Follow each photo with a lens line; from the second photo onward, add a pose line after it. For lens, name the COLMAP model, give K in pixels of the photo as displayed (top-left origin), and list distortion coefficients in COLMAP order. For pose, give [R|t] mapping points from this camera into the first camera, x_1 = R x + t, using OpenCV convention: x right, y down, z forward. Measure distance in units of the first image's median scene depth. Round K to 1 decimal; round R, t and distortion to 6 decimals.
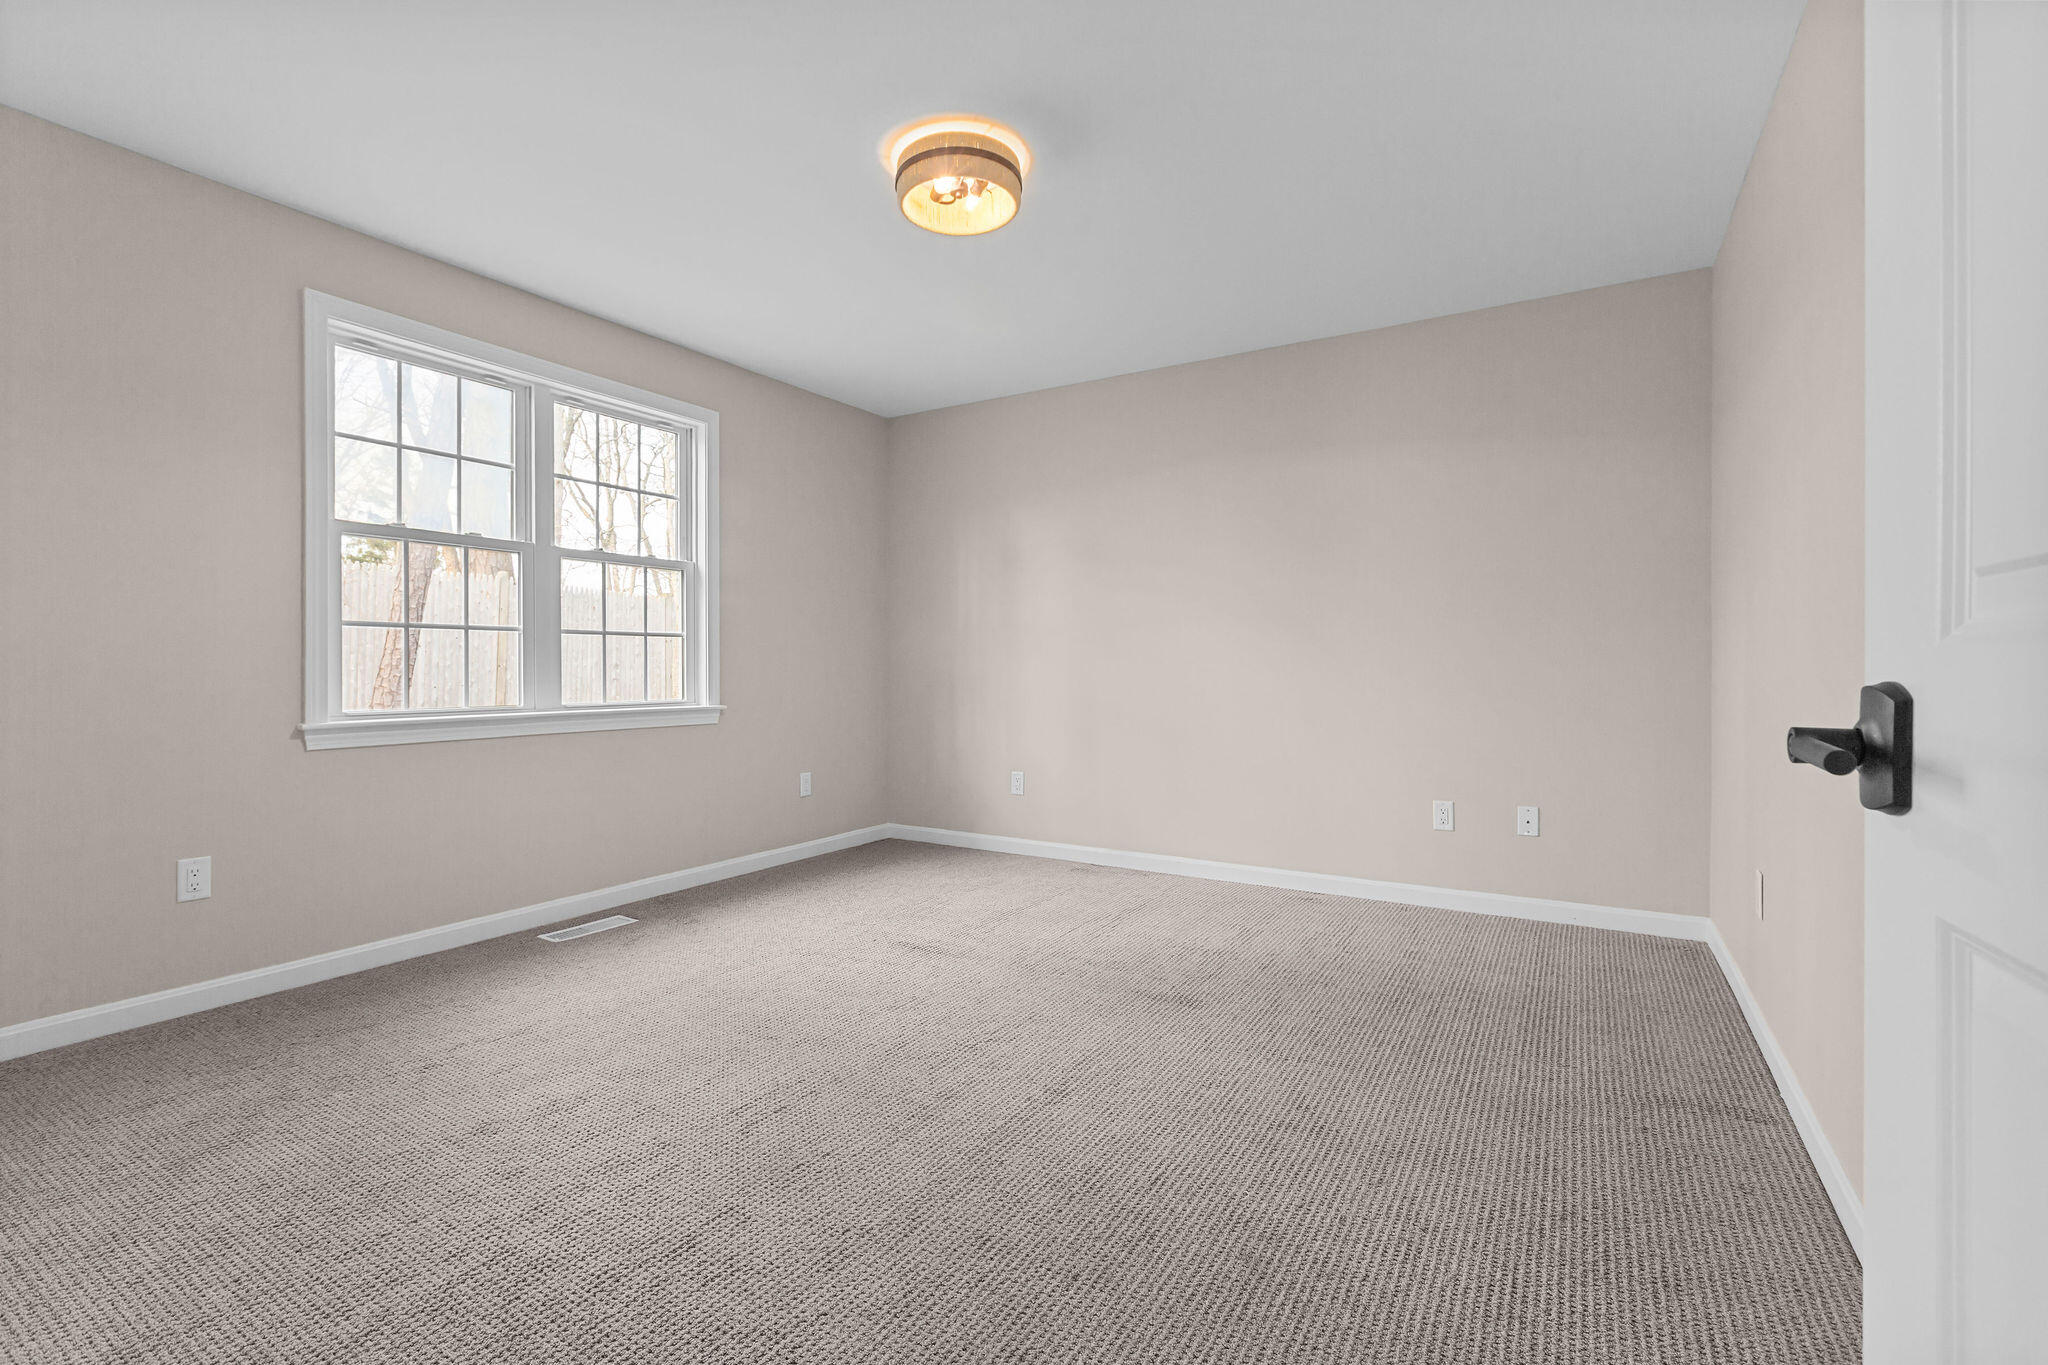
lens RADIAL K [[916.9, 0, 1017.4], [0, 916.9, 675.8], [0, 0, 1]] dist [0.005481, 0.000403]
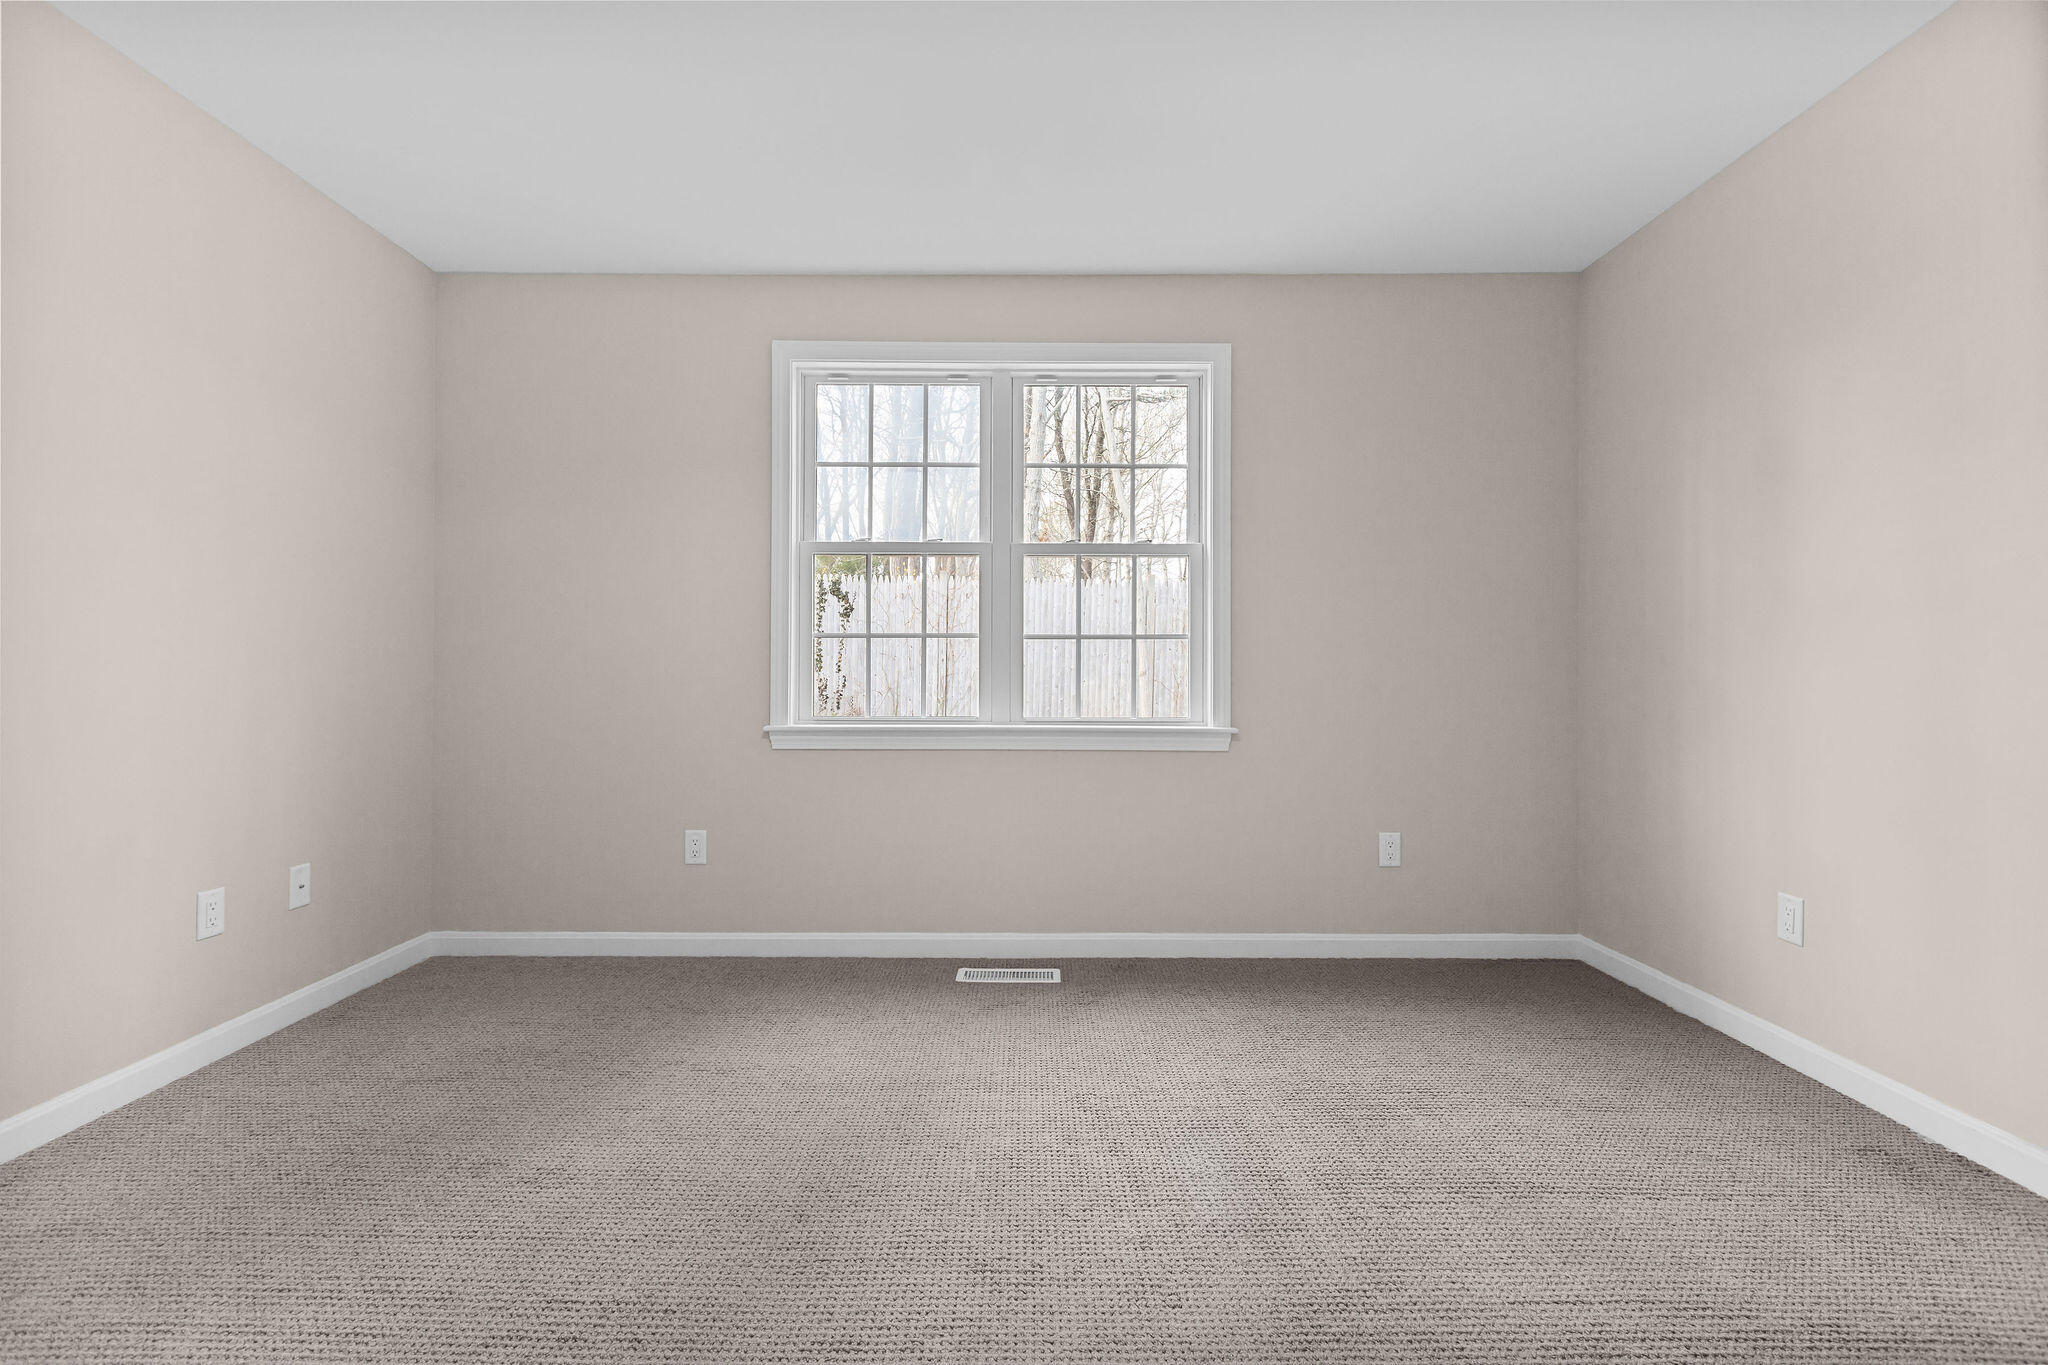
lens RADIAL K [[916.9, 0, 1027.3], [0, 916.9, 674.4], [0, 0, 1]] dist [0.005481, 0.000403]
pose [[0.518009, 0.000586, -0.855375, 0.285788], [-0.012288, 0.999902, -0.006756, -0.005364], [0.855287, 0.014011, 0.517965, 0.550382]]
